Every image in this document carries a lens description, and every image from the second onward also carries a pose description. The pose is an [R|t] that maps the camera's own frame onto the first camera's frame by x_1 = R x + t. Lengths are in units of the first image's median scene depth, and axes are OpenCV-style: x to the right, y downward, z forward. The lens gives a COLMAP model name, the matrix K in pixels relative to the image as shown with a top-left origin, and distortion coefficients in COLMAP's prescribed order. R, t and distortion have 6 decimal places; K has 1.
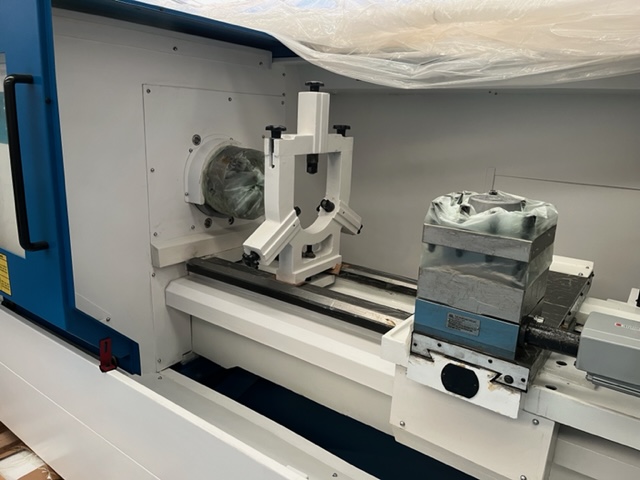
lens RADIAL K [[486.2, 0, 322.6], [0, 486.2, 239.6], [0, 0, 1]] dist [0.079469, -0.115206]
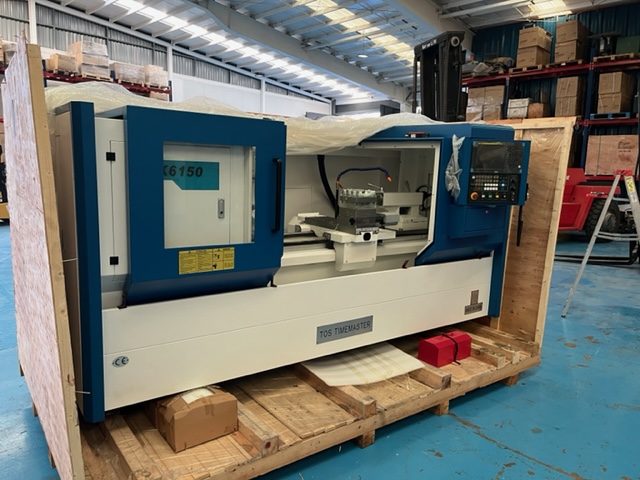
lens RADIAL K [[486.2, 0, 322.6], [0, 486.2, 239.6], [0, 0, 1]] dist [0.079469, -0.115206]
pose [[0.308666, -0.181215, 0.933748, -2.158802], [0.207834, 0.970812, 0.119705, -0.139756], [-0.928186, 0.157116, 0.337320, 0.025387]]
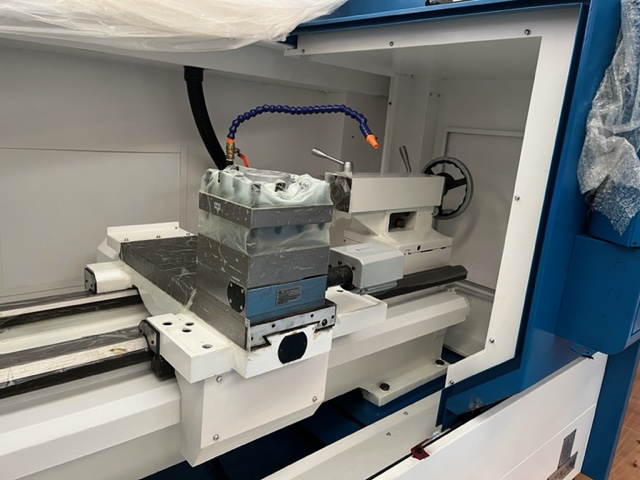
lens RADIAL K [[486.2, 0, 322.6], [0, 486.2, 239.6], [0, 0, 1]] dist [0.079469, -0.115206]
pose [[0.230690, -0.245665, 0.941504, -0.406115], [0.163599, 0.963621, 0.211351, -0.094354], [-0.959175, 0.105273, 0.262488, 0.404955]]
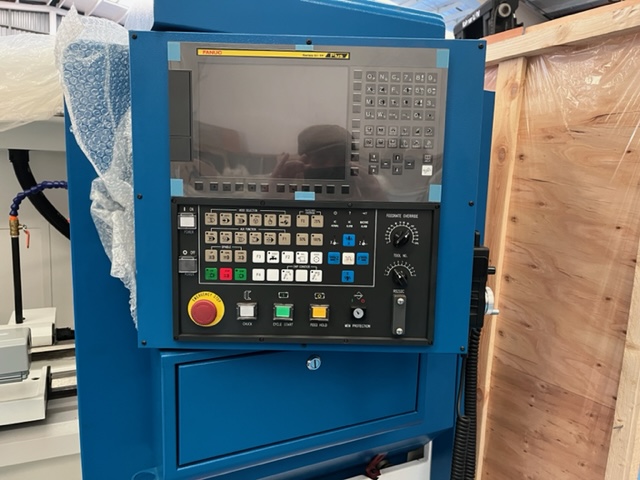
lens RADIAL K [[486.2, 0, 322.6], [0, 486.2, 239.6], [0, 0, 1]] dist [0.079469, -0.115206]
pose [[0.461449, -0.136624, 0.876584, -0.041794], [0.202603, 0.978189, 0.045807, 0.025217], [-0.863723, 0.156460, 0.479065, -0.243518]]
